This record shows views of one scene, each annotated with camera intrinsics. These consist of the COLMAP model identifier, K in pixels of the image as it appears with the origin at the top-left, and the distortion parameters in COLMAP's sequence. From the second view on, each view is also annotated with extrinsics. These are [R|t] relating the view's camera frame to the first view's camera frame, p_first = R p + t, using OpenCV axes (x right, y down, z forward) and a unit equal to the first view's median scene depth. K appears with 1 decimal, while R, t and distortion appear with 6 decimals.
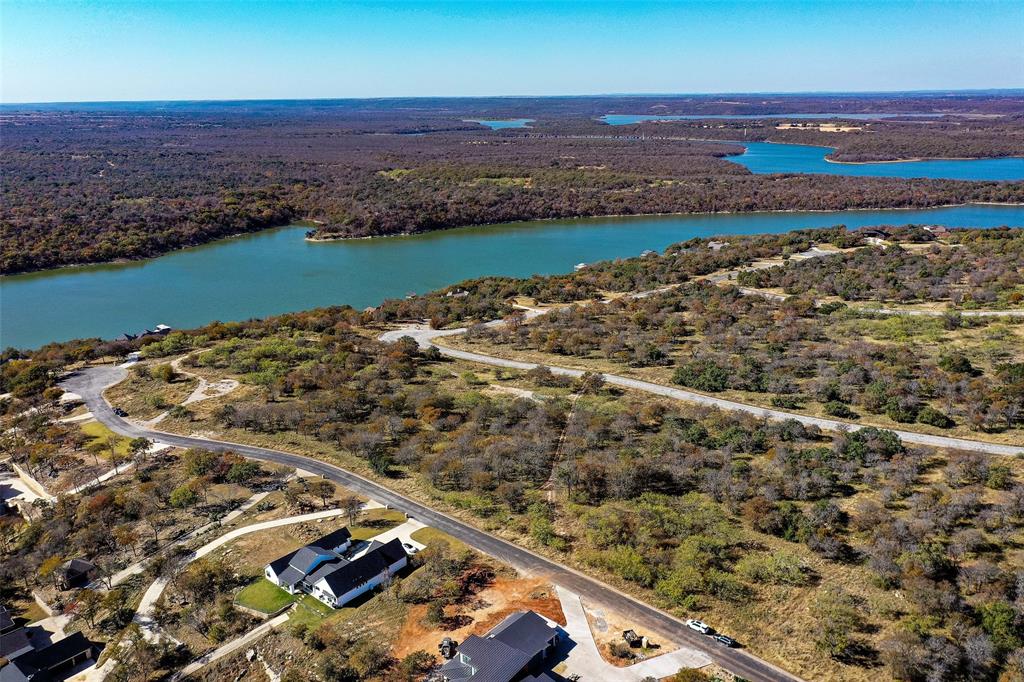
lens RADIAL K [[806.9, 0, 512.2], [0, 806.9, 341.7], [0, 0, 1]] dist [0.009406, -0.002382]
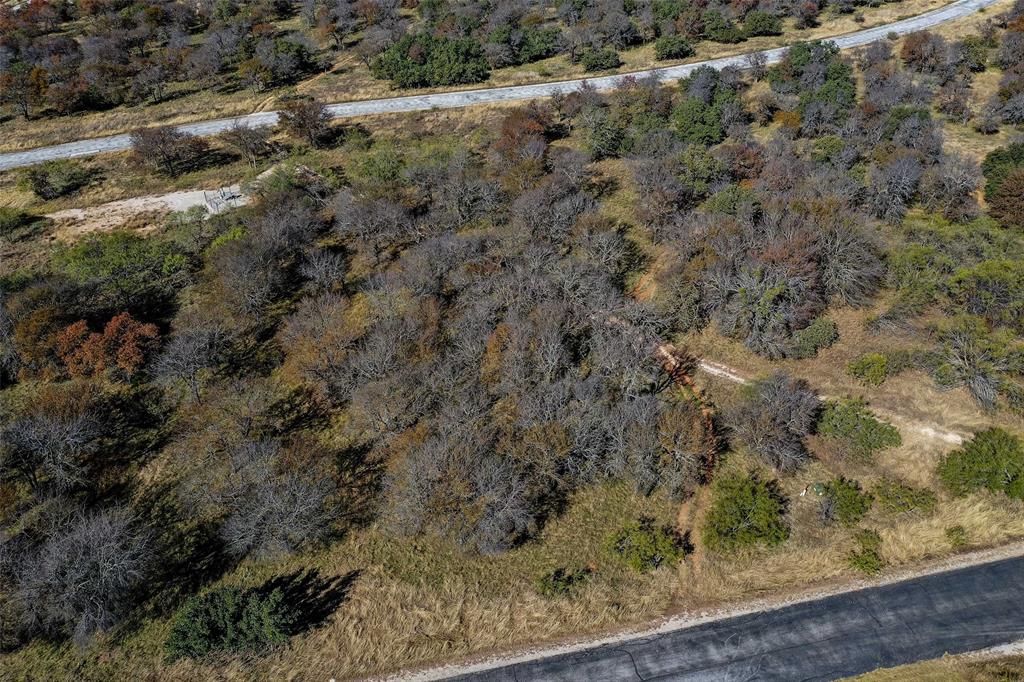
lens RADIAL K [[806.9, 0, 515.0], [0, 806.9, 341.5], [0, 0, 1]] dist [0.009406, -0.002382]
pose [[0.590818, -0.455136, 0.666172, -0.177358], [0.237118, 0.887181, 0.395835, 0.007569], [-0.771174, -0.075906, 0.632083, 0.606168]]
